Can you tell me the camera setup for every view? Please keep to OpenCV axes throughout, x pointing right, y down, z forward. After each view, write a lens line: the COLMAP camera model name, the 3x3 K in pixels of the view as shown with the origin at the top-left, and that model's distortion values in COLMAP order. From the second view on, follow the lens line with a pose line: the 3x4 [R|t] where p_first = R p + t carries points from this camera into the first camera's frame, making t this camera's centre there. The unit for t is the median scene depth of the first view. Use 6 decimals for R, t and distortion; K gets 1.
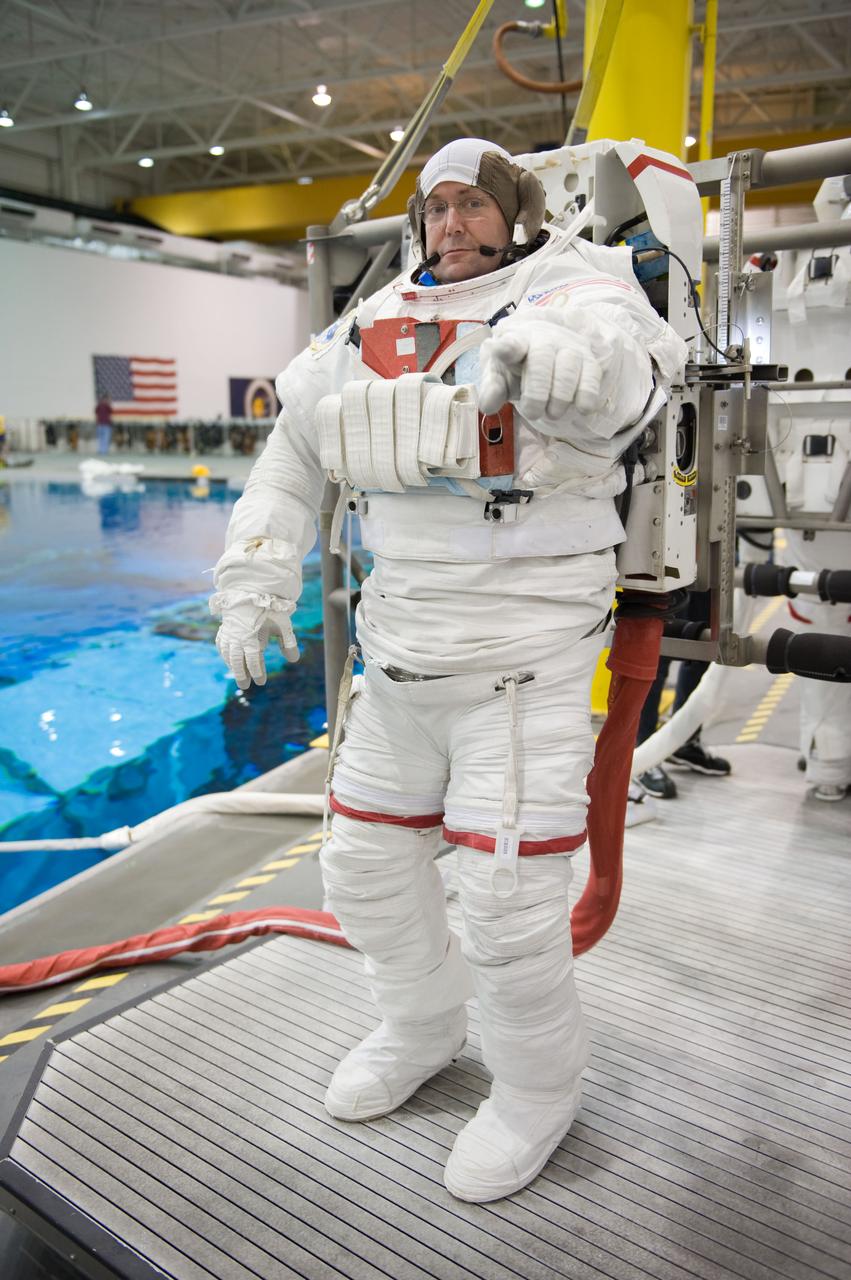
lens RADIAL K [[1214.8, 0, 426.0], [0, 1214.8, 659.5], [0, 0, 1]] dist [0.011246, 0.003768]
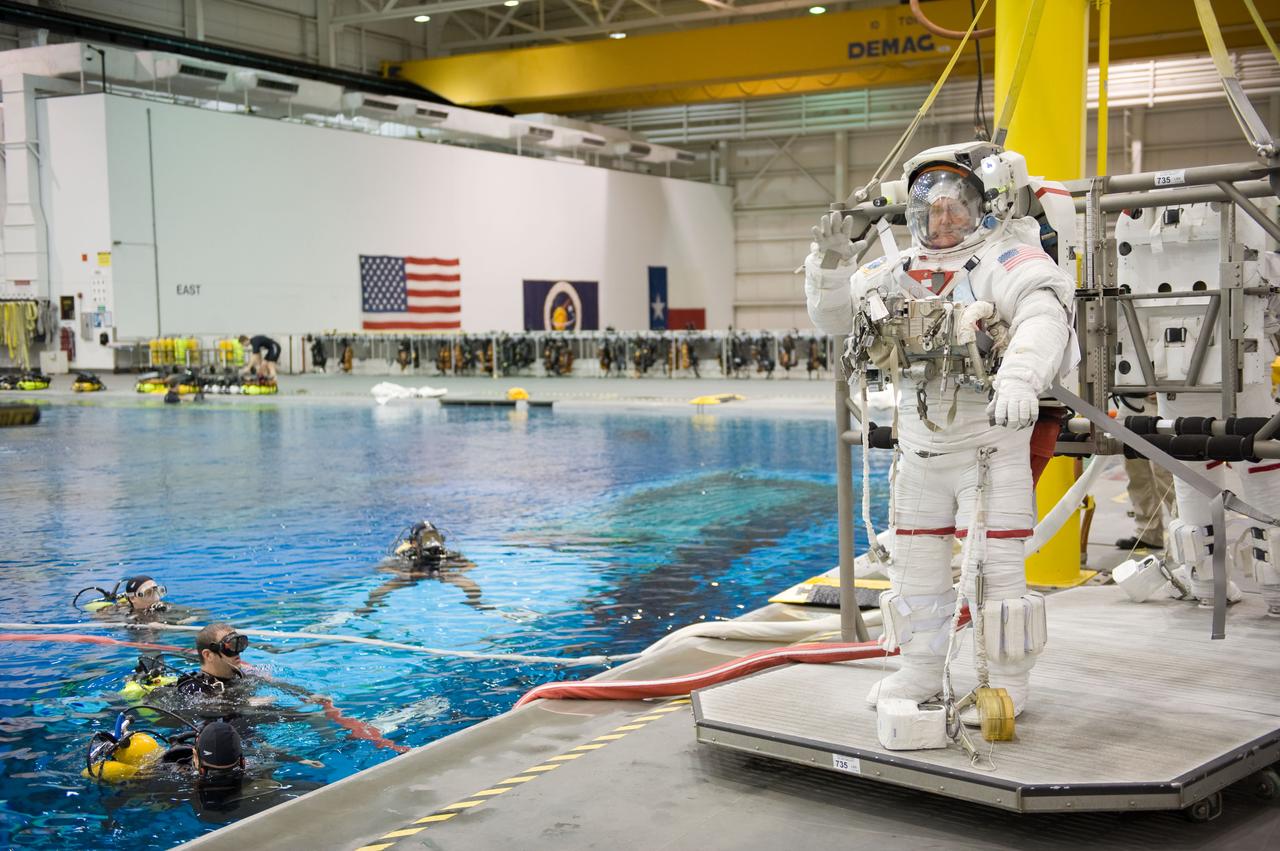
lens RADIAL K [[1670.3, 0, 640.0], [0, 1670.3, 425.5], [0, 0, 1]] dist [0.145787, 0.019235]
pose [[0.997348, -0.005034, -0.072605, -0.267033], [-0.005116, 0.990289, -0.138929, 0.341415], [0.072599, 0.138932, 0.987637, -1.633002]]
